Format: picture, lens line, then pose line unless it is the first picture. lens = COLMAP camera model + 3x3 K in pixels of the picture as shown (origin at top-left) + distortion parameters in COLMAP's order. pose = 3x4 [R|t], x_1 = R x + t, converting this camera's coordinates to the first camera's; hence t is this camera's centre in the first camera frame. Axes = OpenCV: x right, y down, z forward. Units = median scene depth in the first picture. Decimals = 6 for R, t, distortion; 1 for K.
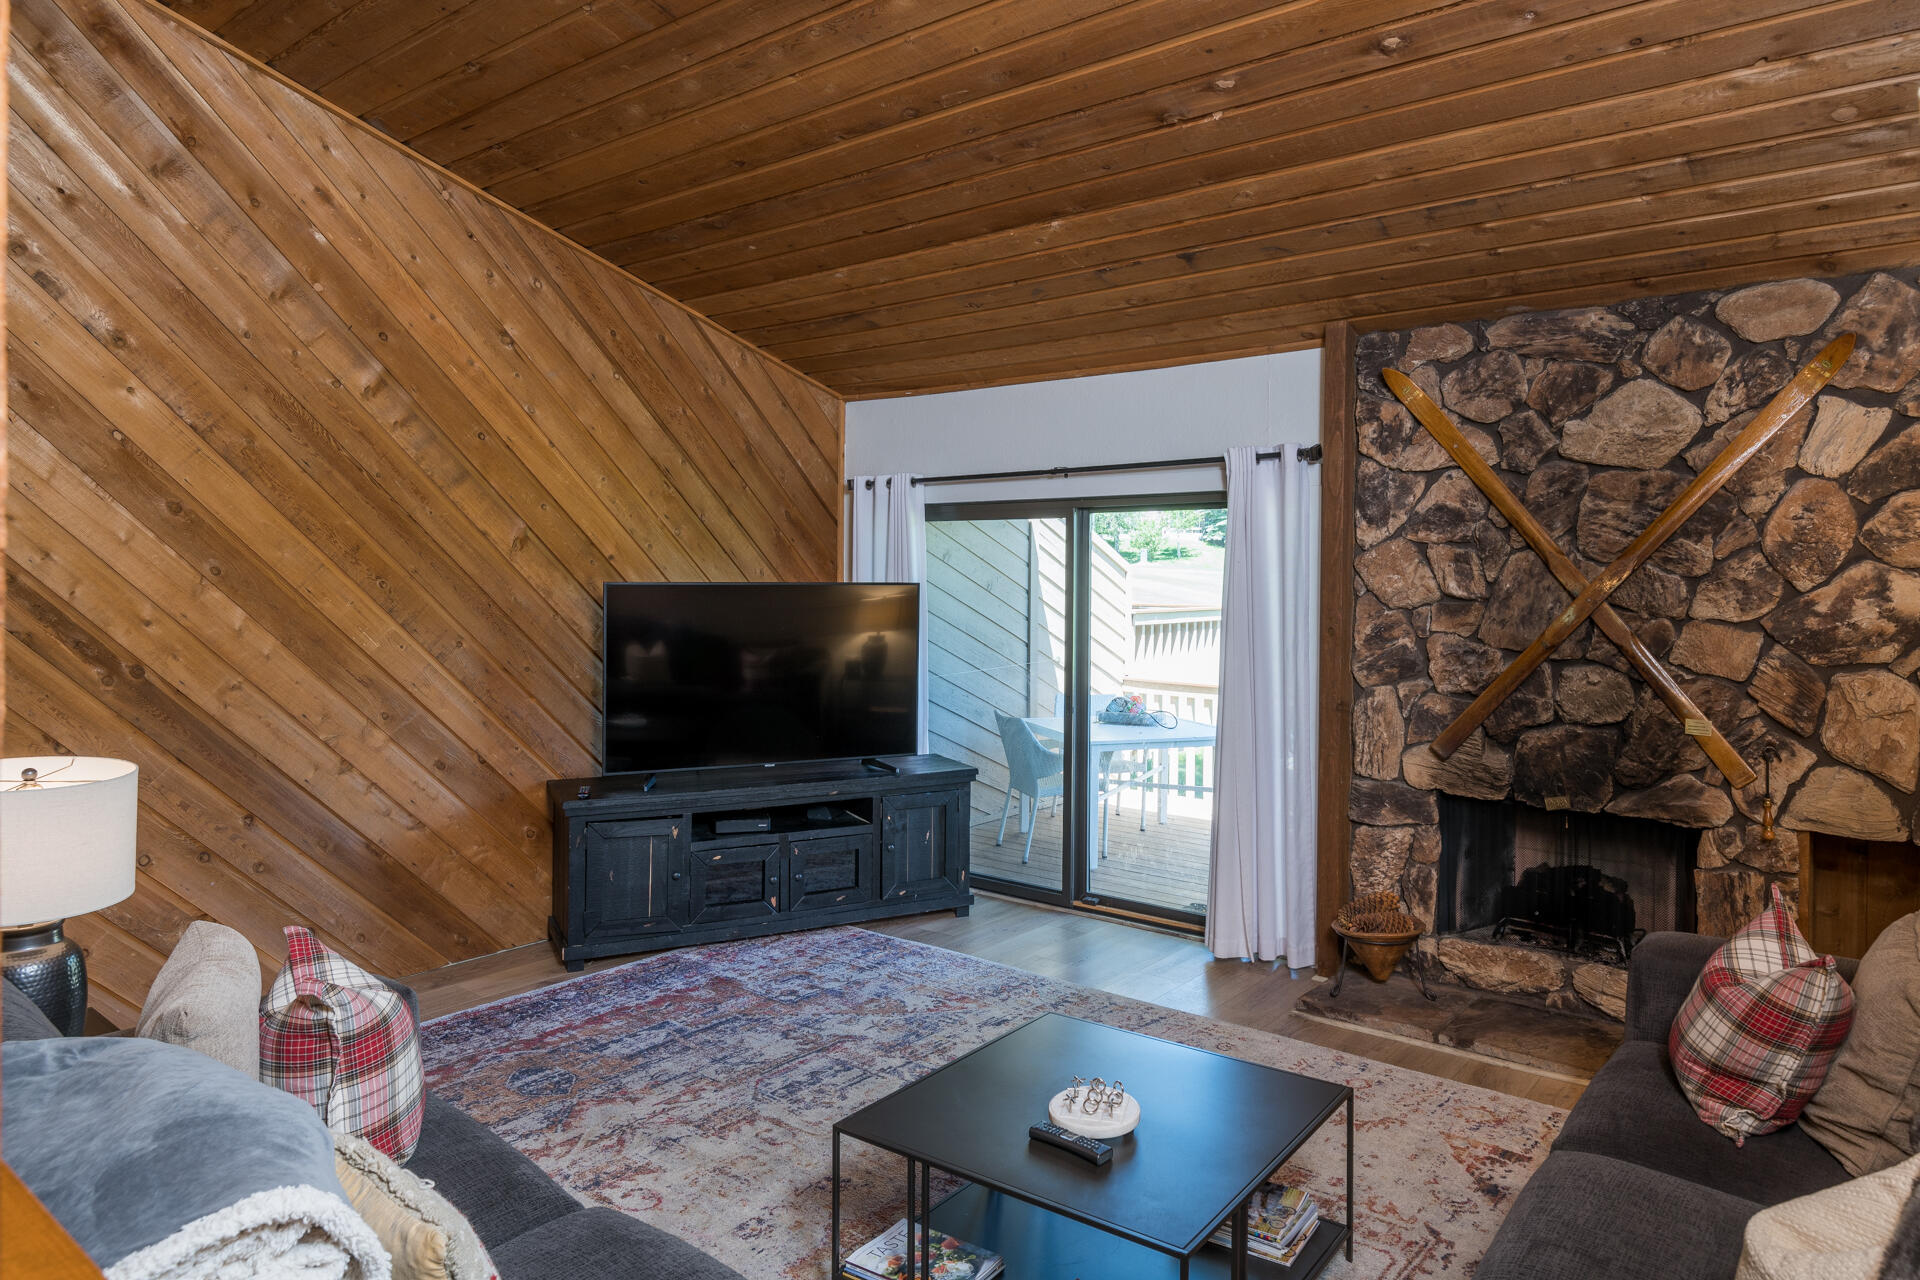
lens RADIAL K [[1208.5, 0, 964.7], [0, 1208.5, 583.6], [0, 0, 1]] dist [-0.006749, -0.003847]
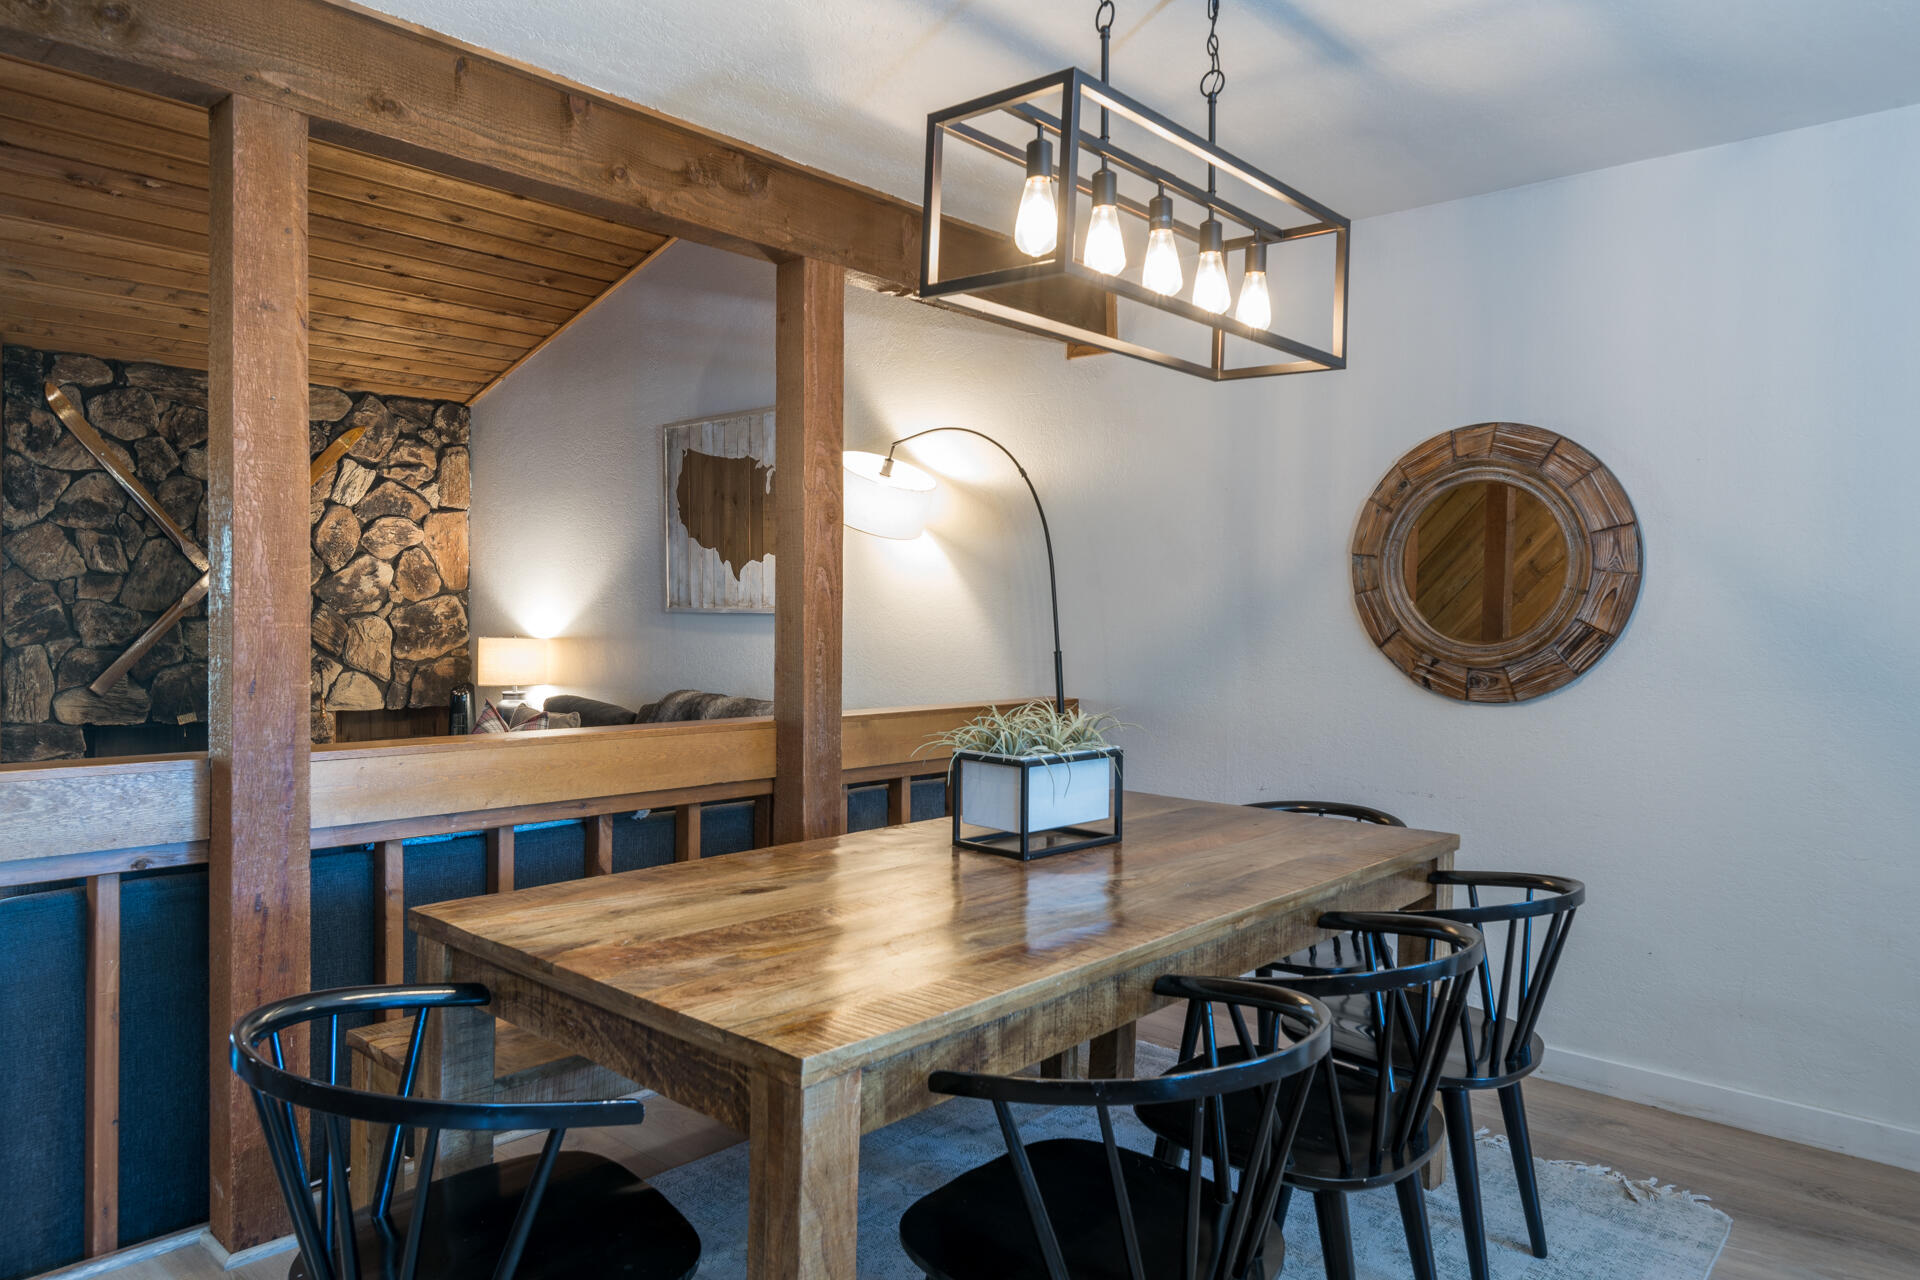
lens RADIAL K [[1243.6, 0, 952.5], [0, 1243.6, 624.3], [0, 0, 1]] dist [0.008152, -0.005416]
pose [[0.058670, -0.011795, 0.998208, -0.907002], [0.001215, 0.999930, 0.011744, 0.054810], [-0.998277, 0.000523, 0.058681, 0.015805]]
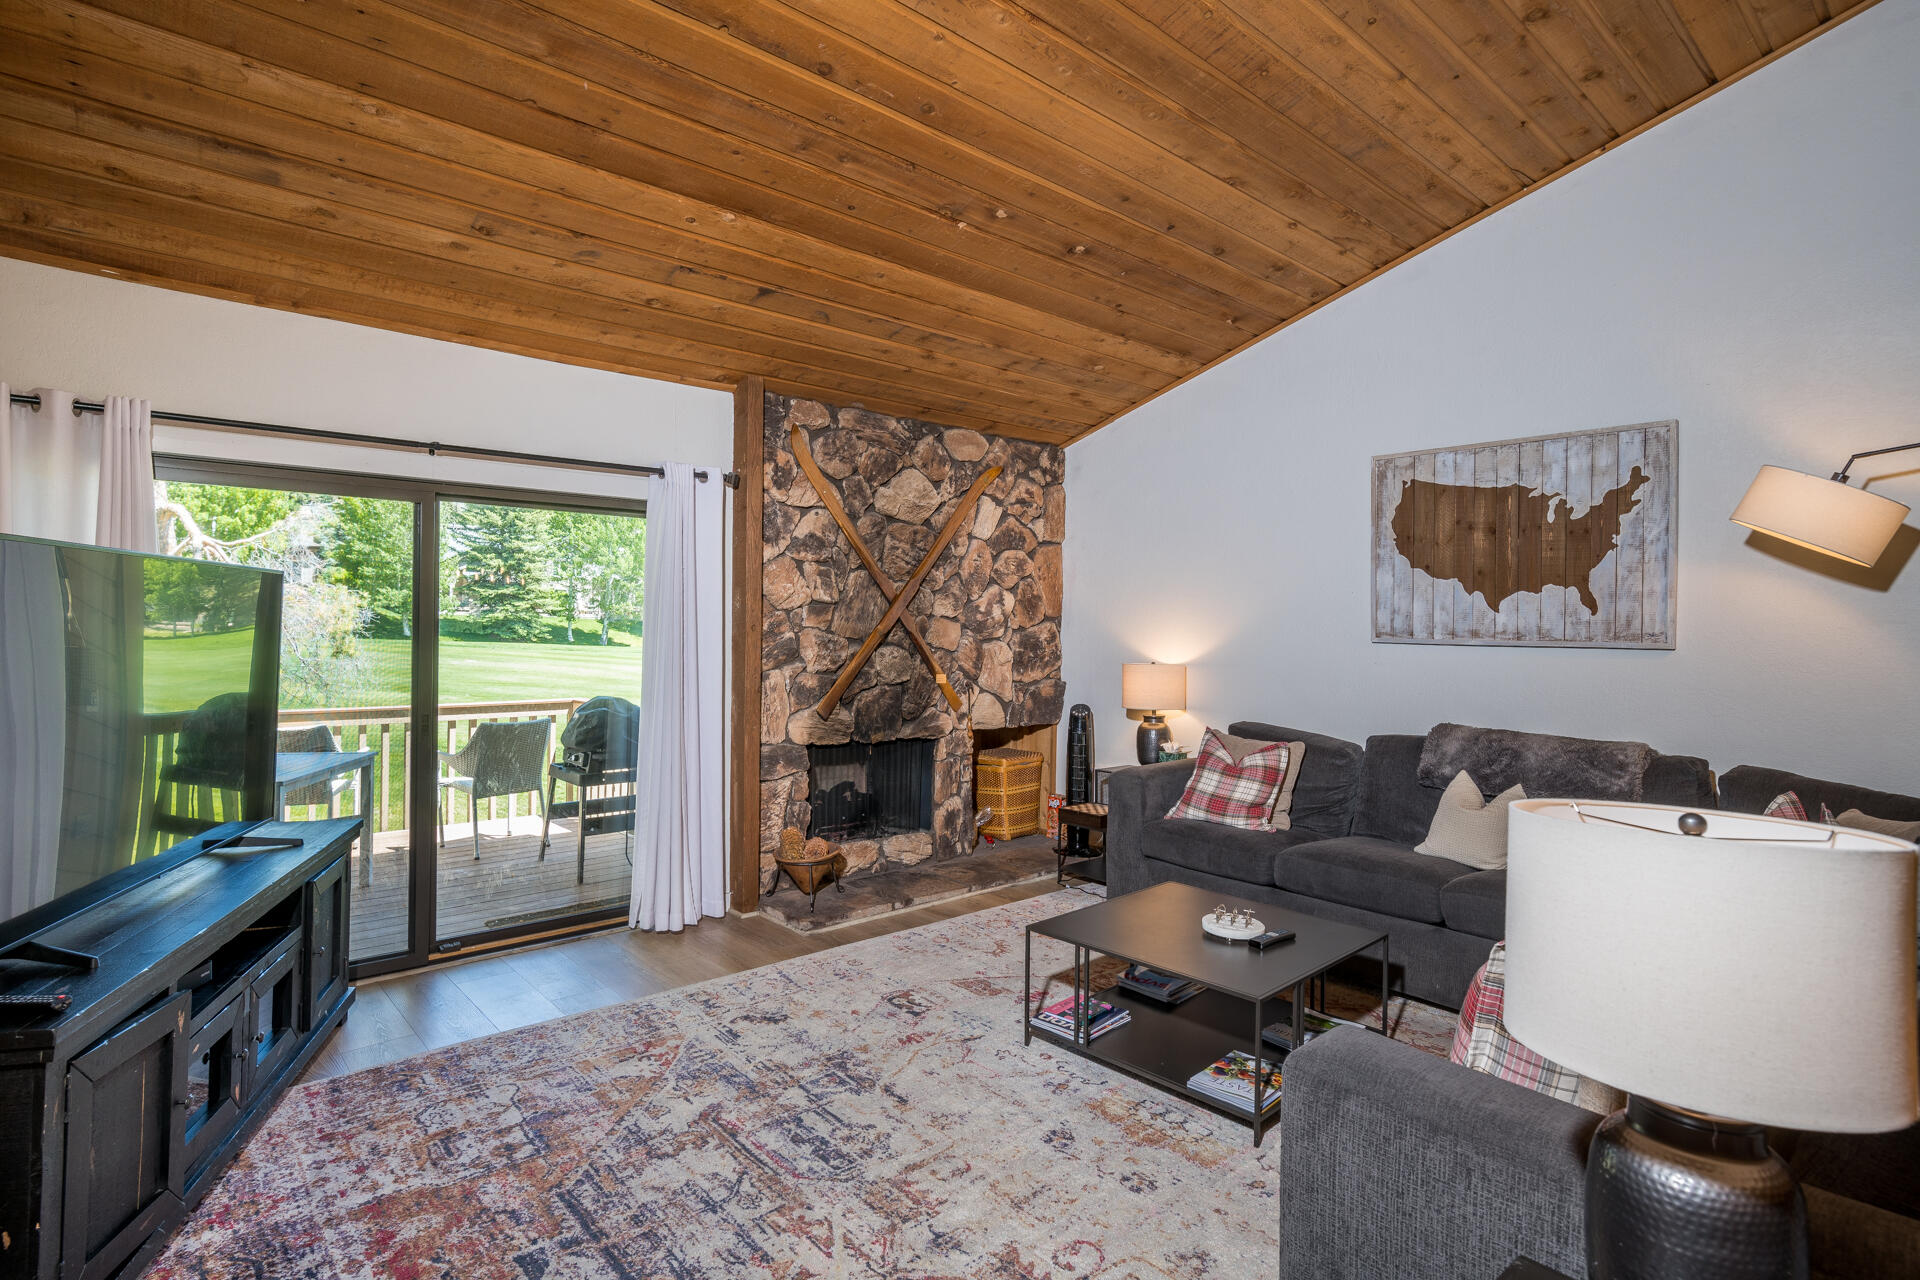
lens RADIAL K [[983.4, 0, 950.5], [0, 983.4, 625.1], [0, 0, 1]] dist [-0.003343, -0.000493]
pose [[0.160453, -0.000738, 0.987043, -0.707869], [-0.002660, 0.999996, 0.001180, 0.038207], [-0.987040, -0.002815, 0.160450, 0.703344]]
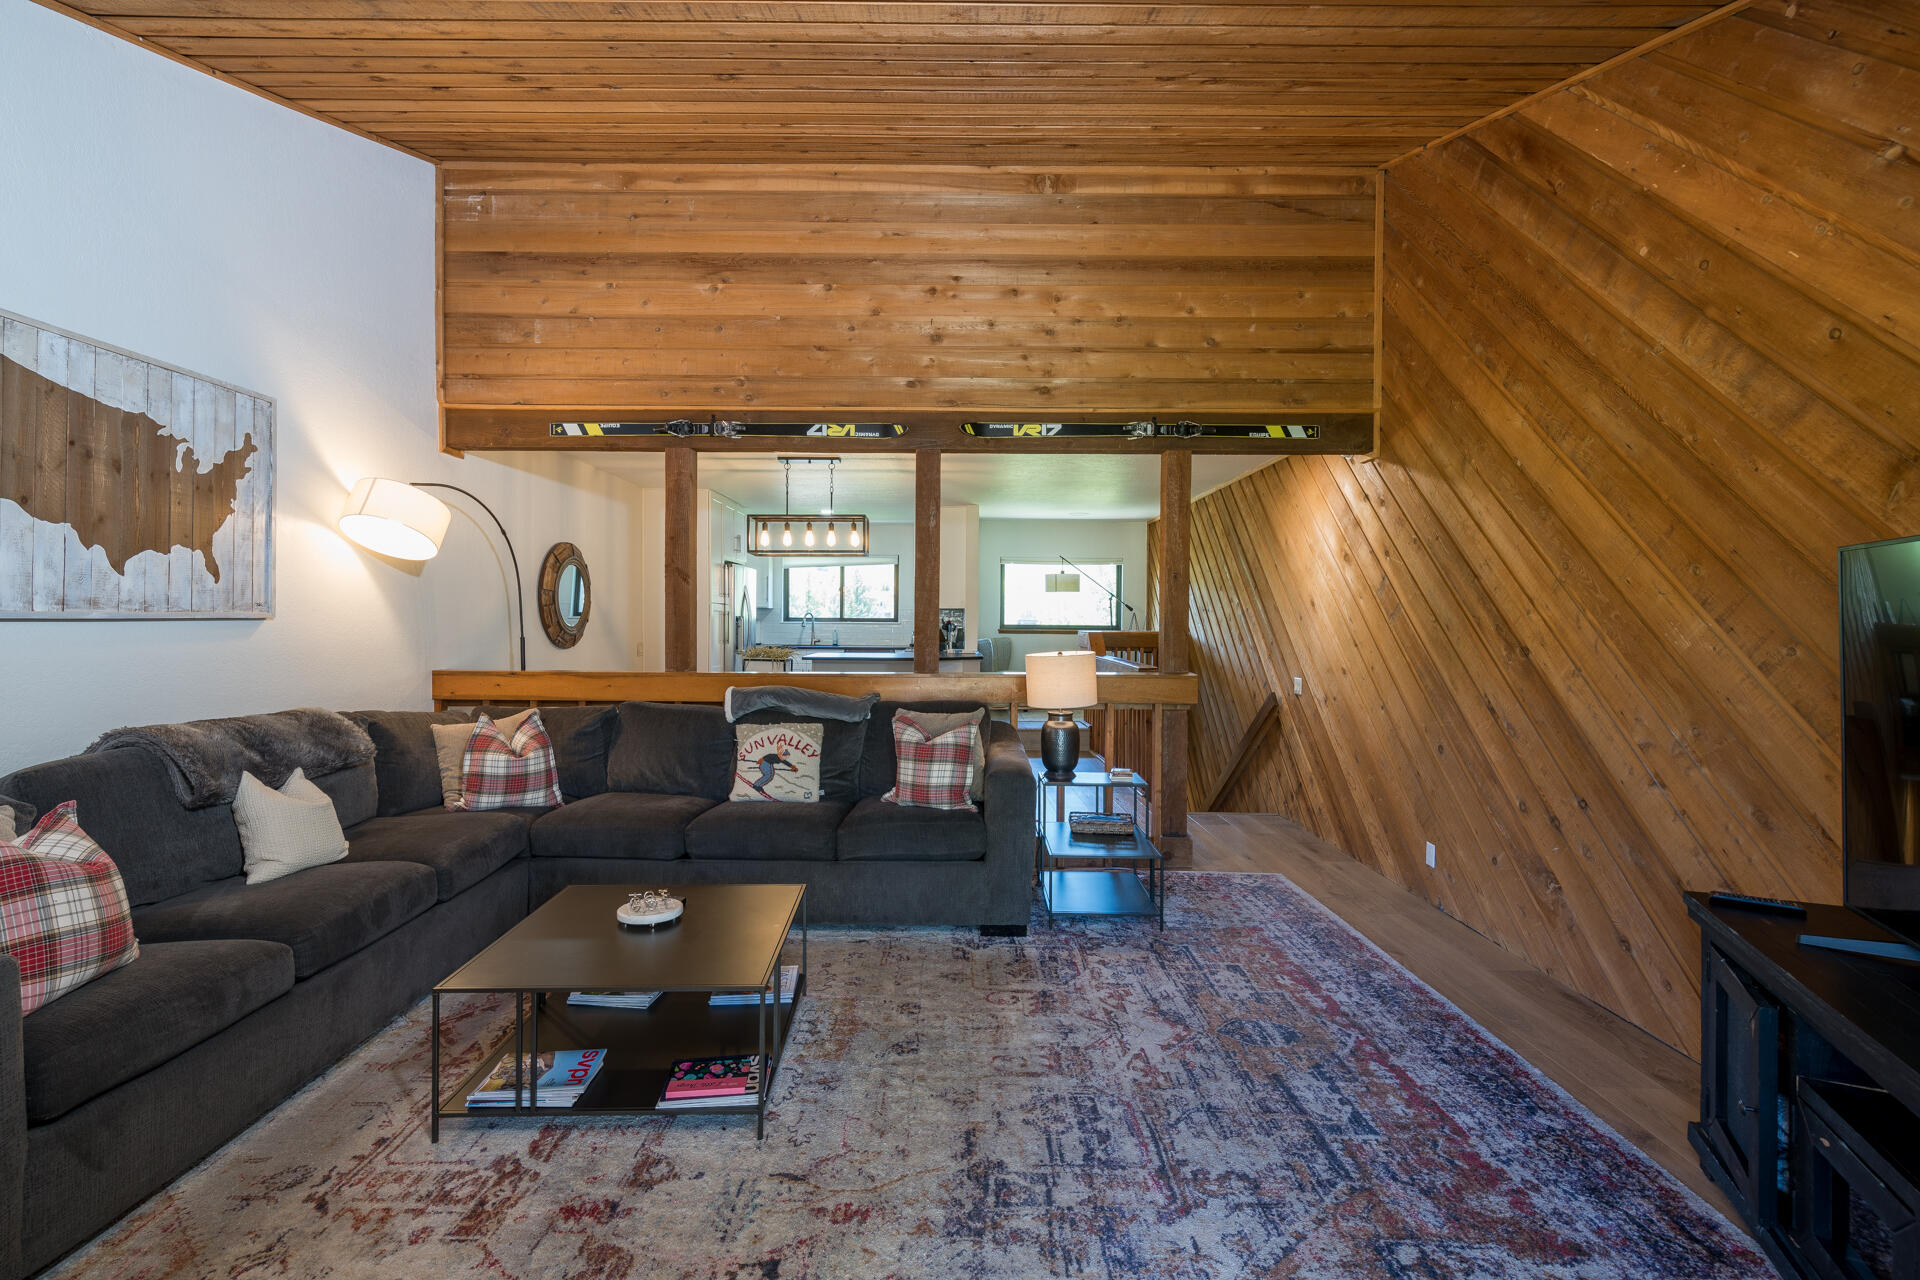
lens RADIAL K [[838.1, 0, 953.7], [0, 838.1, 629.6], [0, 0, 1]] dist [-0.001336, -0.000776]
pose [[-0.767634, -0.000250, -0.640888, 0.290983], [-0.017765, 0.999624, 0.020887, 0.042234], [0.640642, 0.027419, -0.767350, 1.225808]]
